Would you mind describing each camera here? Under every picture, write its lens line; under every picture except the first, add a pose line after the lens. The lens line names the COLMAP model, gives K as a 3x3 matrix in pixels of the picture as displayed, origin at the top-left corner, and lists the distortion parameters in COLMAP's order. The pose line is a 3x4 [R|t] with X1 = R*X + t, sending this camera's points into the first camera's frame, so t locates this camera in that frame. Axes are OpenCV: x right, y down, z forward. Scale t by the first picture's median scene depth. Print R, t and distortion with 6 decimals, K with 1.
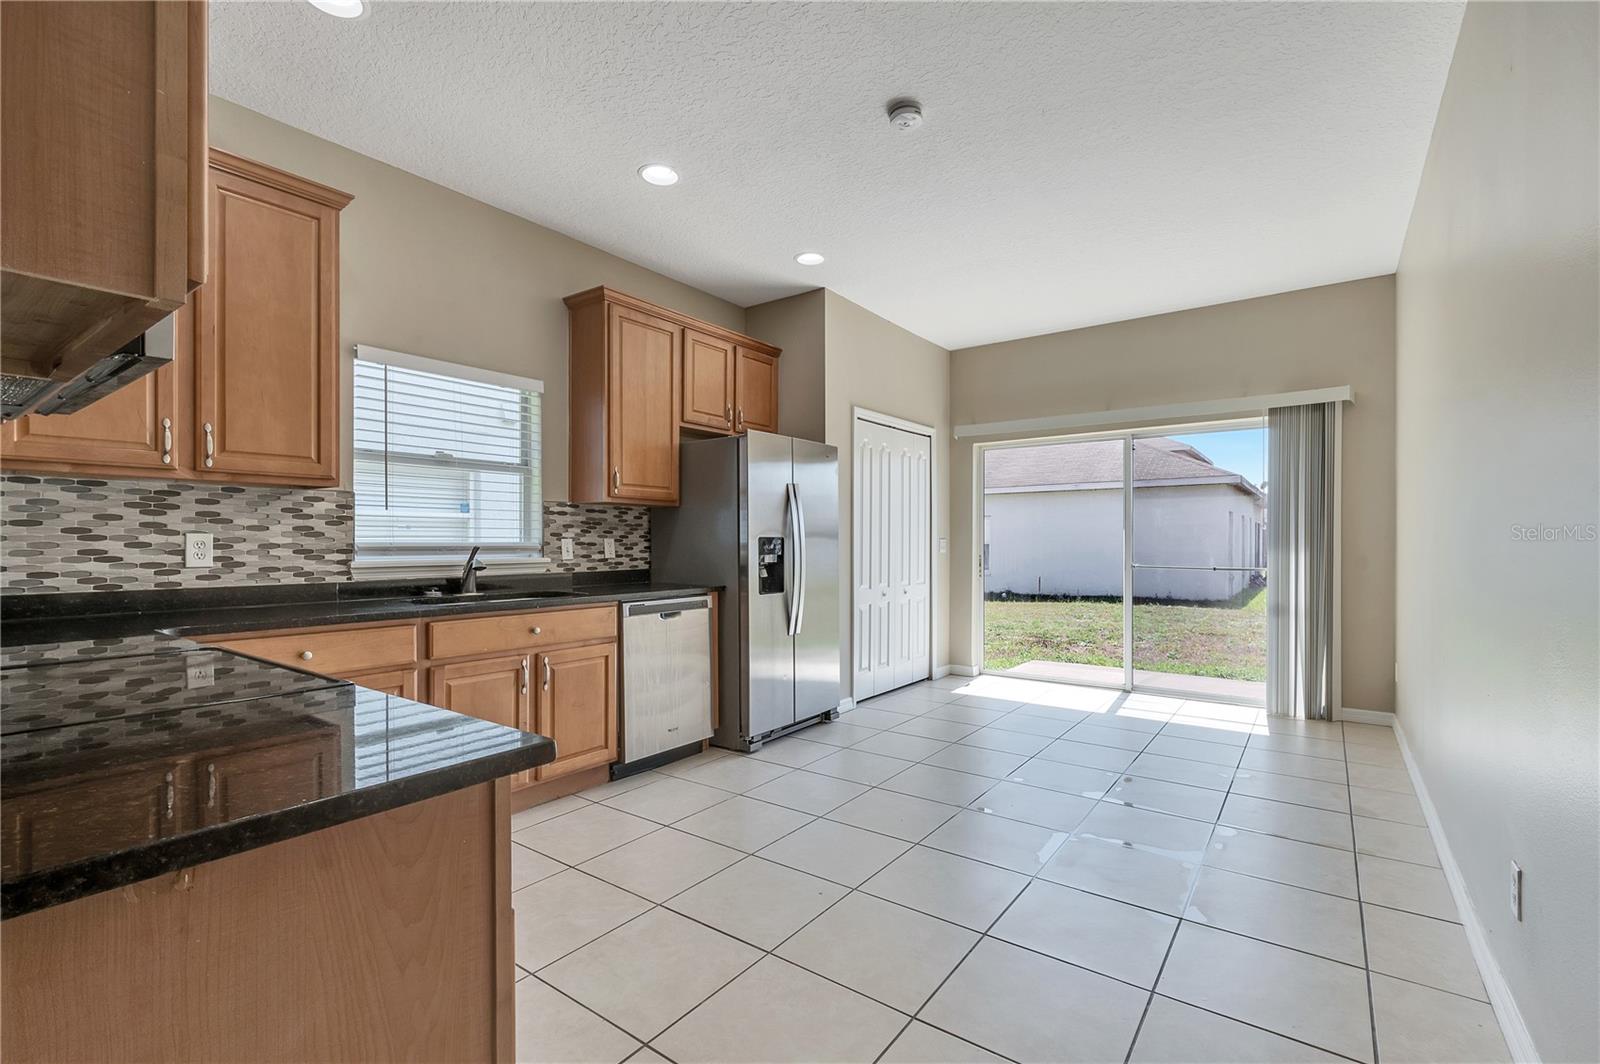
lens RADIAL K [[707.7, 0, 795.1], [0, 707.7, 547.8], [0, 0, 1]] dist [0.004678, -0.003737]
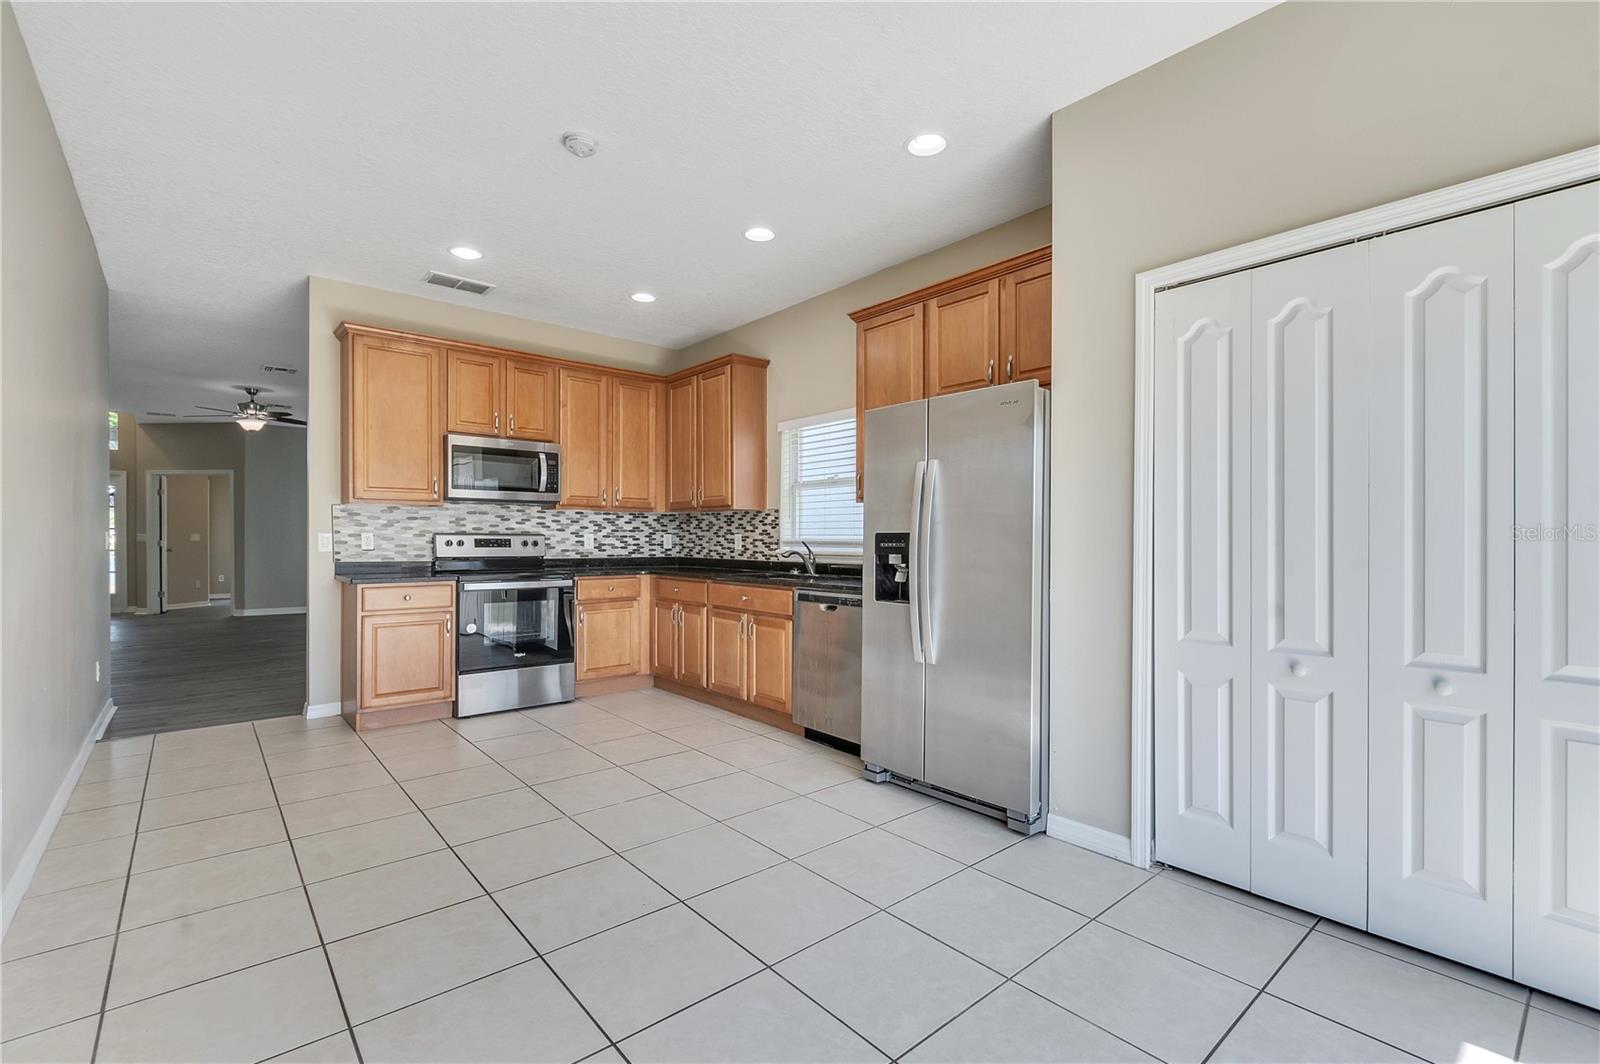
lens RADIAL K [[707.7, 0, 806.1], [0, 707.7, 541.1], [0, 0, 1]] dist [0.004678, -0.003737]
pose [[-0.213568, 0.004290, -0.976919, 0.761328], [-0.010104, 0.999927, 0.006600, -0.009570], [0.976876, 0.011280, -0.213509, 1.048132]]
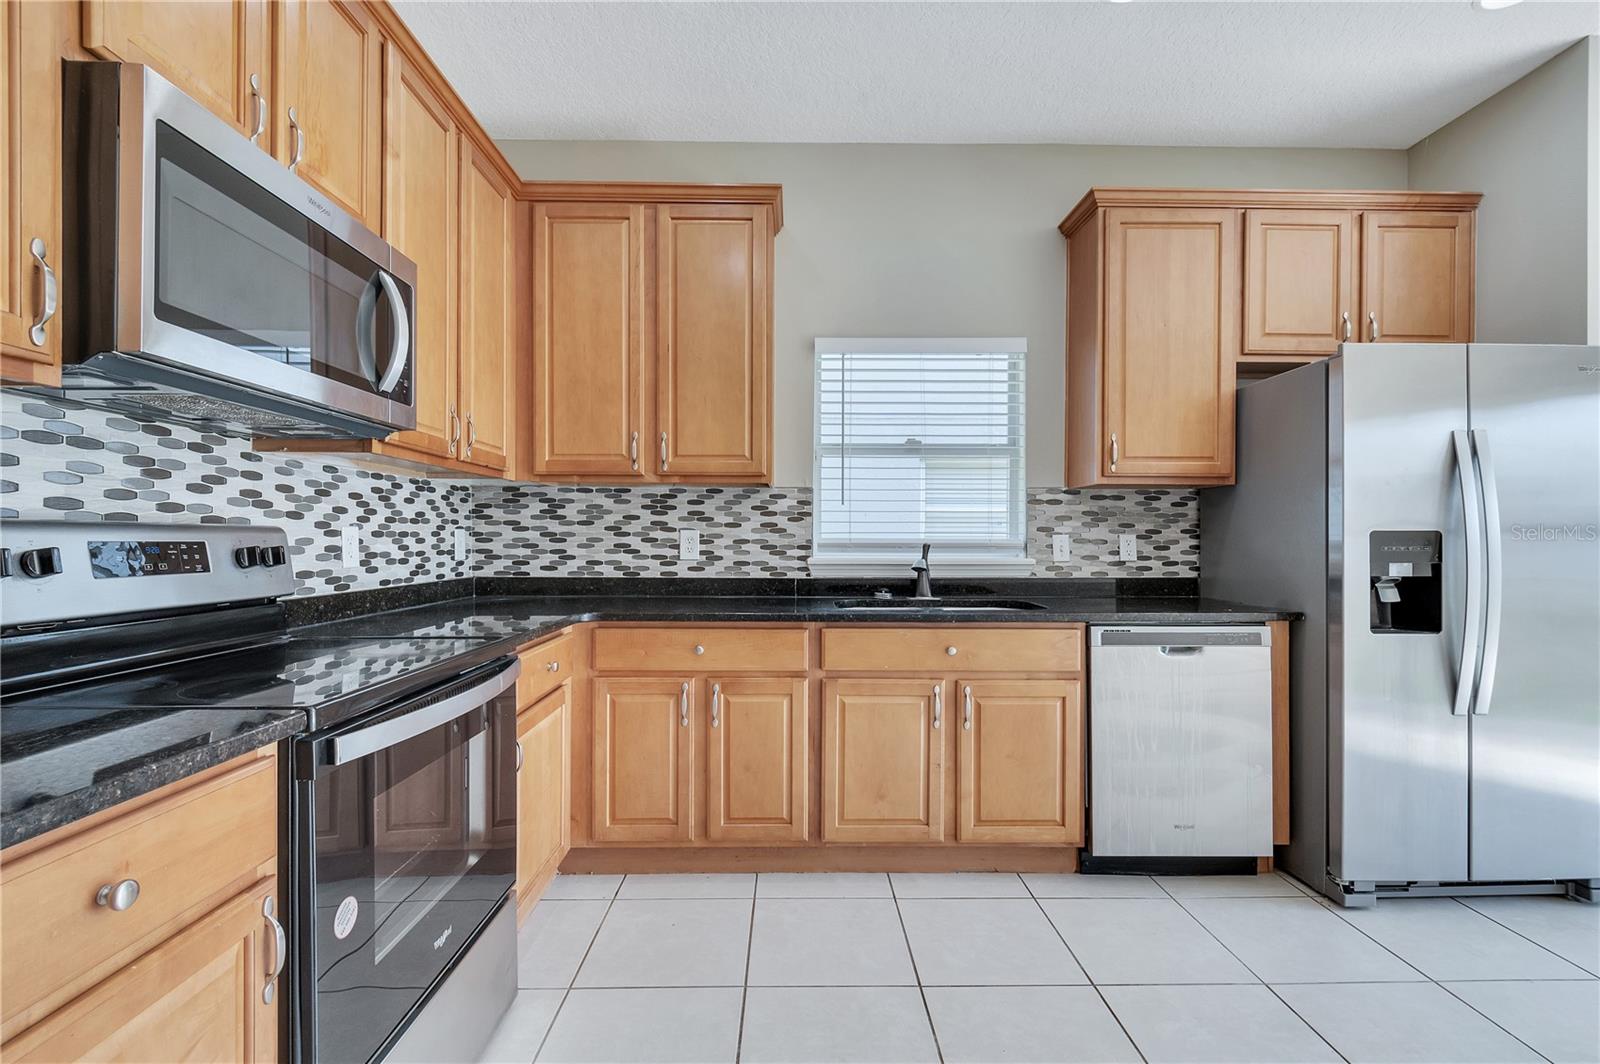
lens RADIAL K [[707.7, 0, 806.2], [0, 707.7, 540.7], [0, 0, 1]] dist [0.004678, -0.003737]
pose [[0.612293, 0.005896, -0.790609, 0.113739], [-0.008811, 0.999961, 0.000634, -0.003662], [0.790582, 0.006577, 0.612321, 0.283810]]
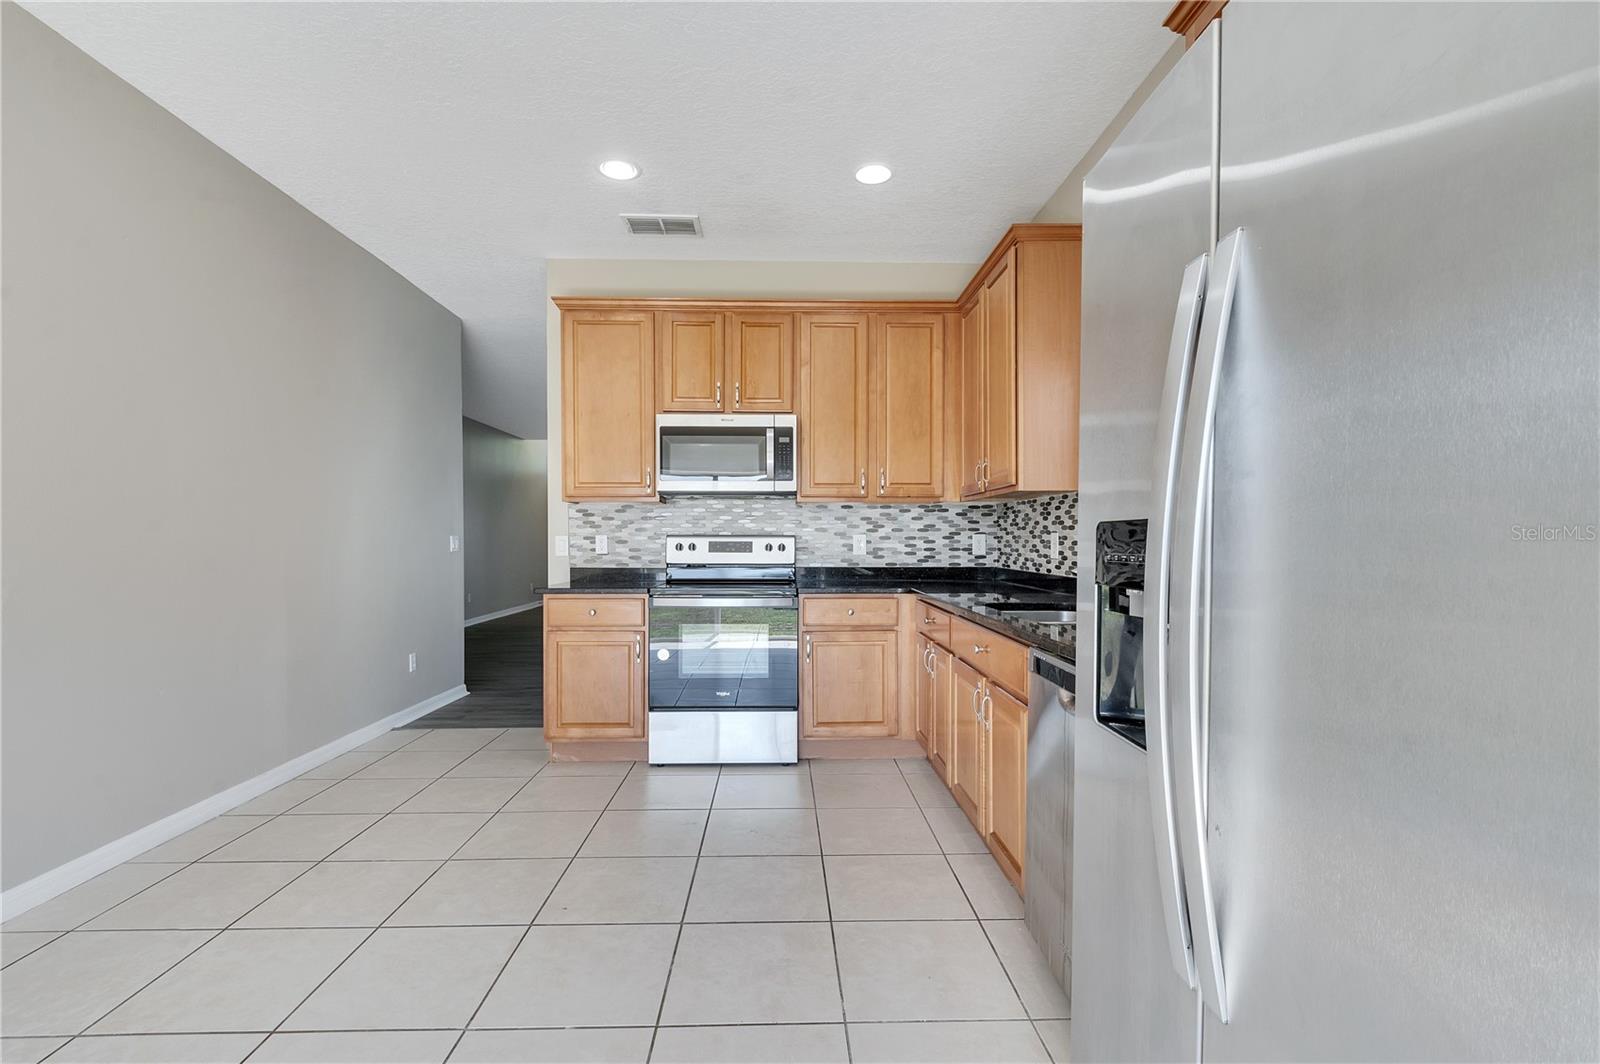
lens RADIAL K [[707.7, 0, 797.0], [0, 707.7, 550.5], [0, 0, 1]] dist [0.004678, -0.003737]
pose [[-0.785434, 0.010819, -0.618851, 0.210970], [-0.003268, 0.999761, 0.021627, -0.009287], [0.618937, 0.019009, -0.785210, 1.092344]]
